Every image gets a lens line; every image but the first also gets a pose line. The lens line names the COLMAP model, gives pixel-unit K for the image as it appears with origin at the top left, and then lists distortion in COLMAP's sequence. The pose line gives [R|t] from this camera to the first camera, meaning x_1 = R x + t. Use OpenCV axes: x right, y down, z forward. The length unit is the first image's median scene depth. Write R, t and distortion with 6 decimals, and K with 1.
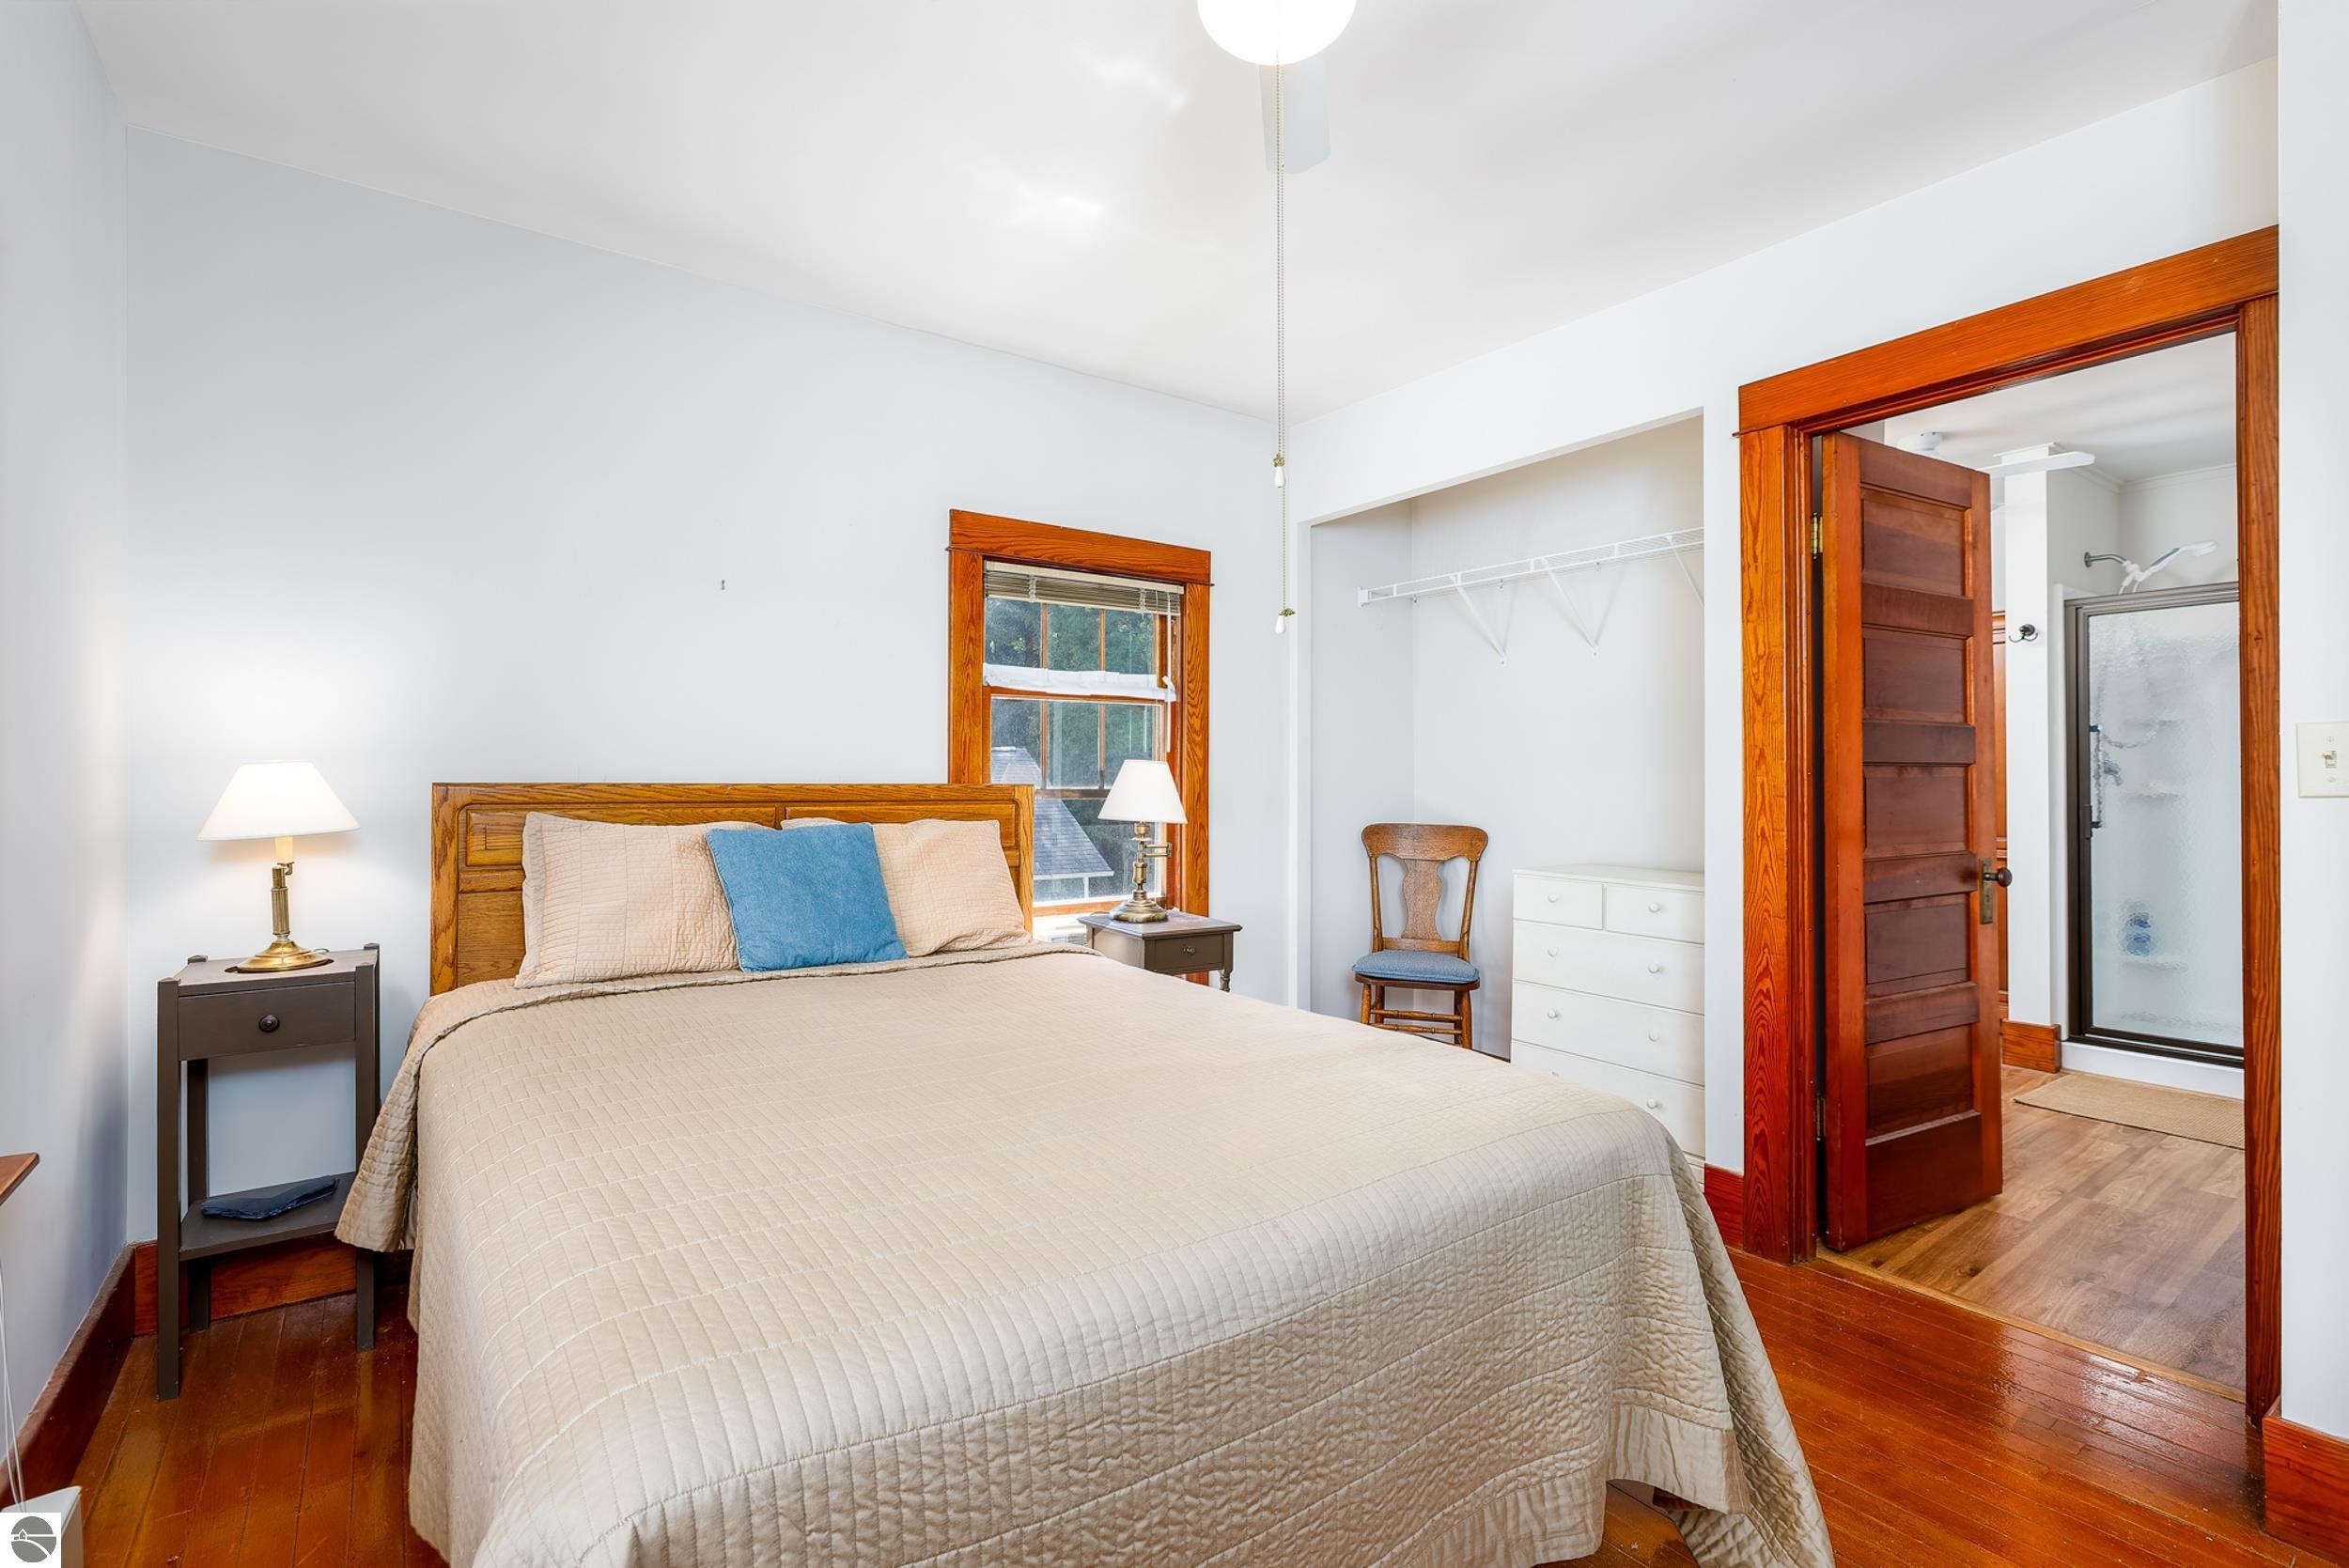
lens RADIAL K [[1073.2, 0, 1198.3], [0, 1073.2, 780.0], [0, 0, 1]] dist [0.009309, 0.000456]
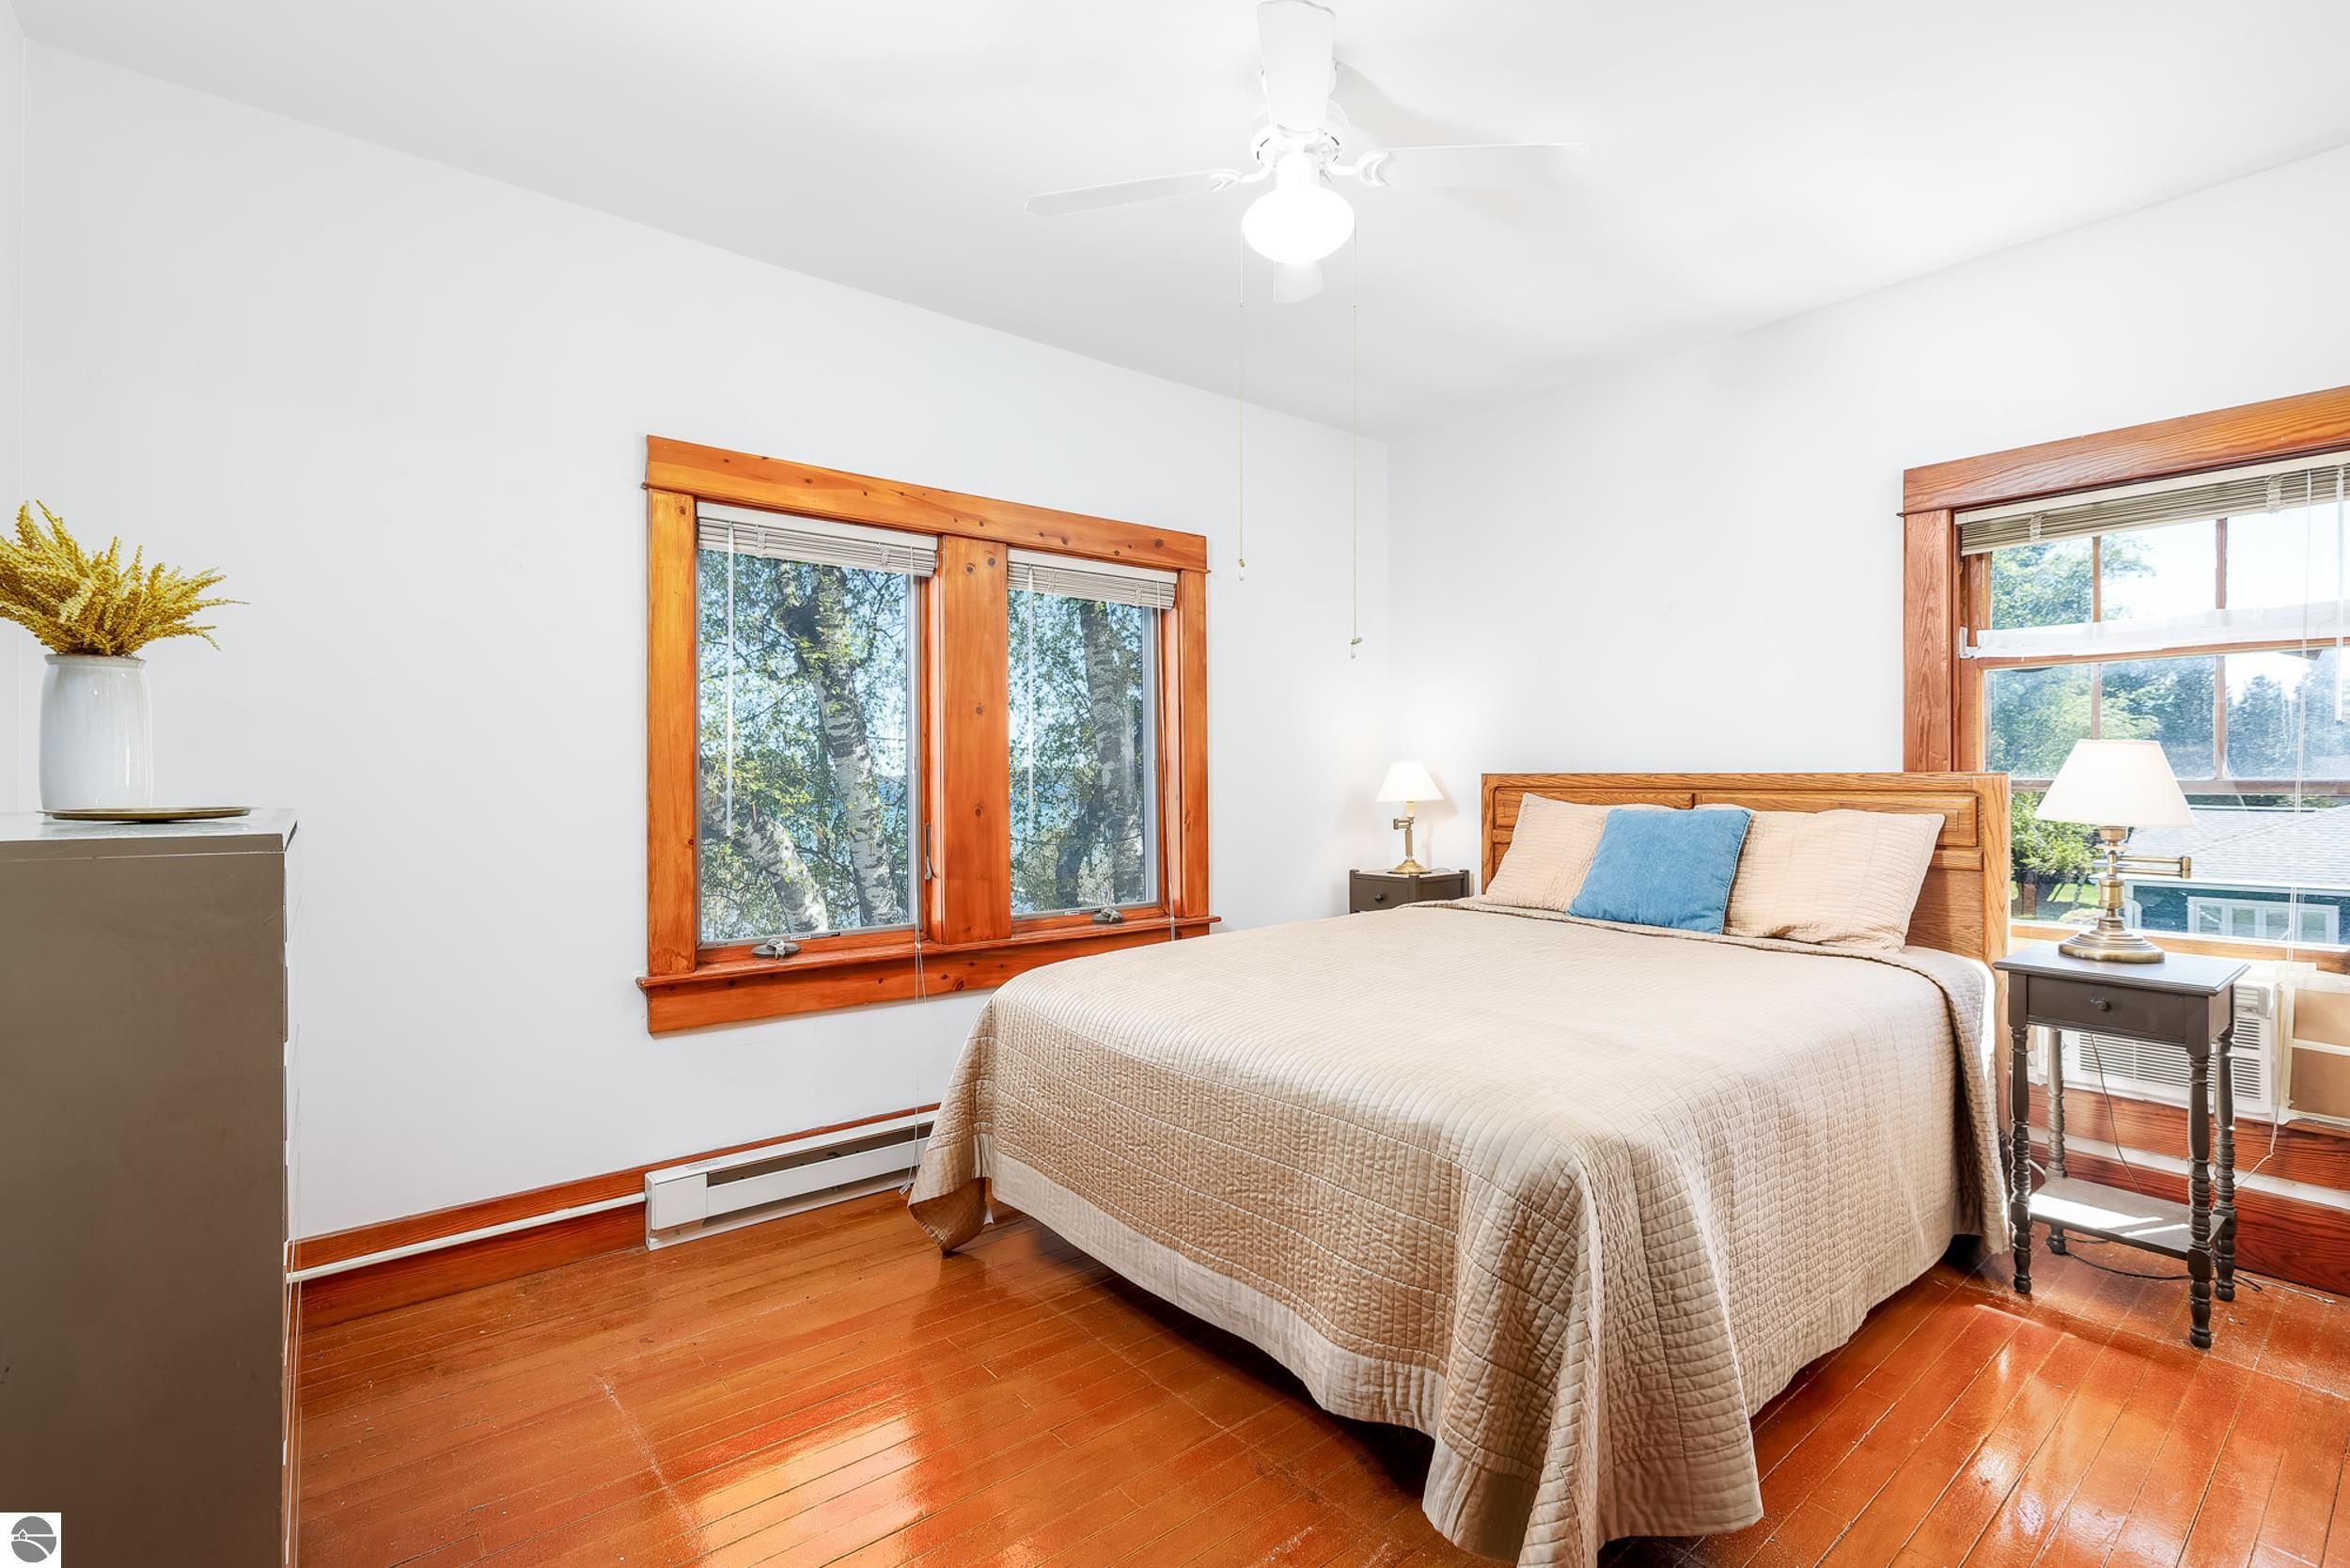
lens RADIAL K [[1073.7, 0, 1172.2], [0, 1073.7, 784.2], [0, 0, 1]] dist [0.009309, 0.000456]
pose [[0.051995, 0.005660, -0.998631, 0.775861], [0.007659, 0.999952, 0.006066, 0.004095], [0.998618, -0.007964, 0.051949, 0.381251]]
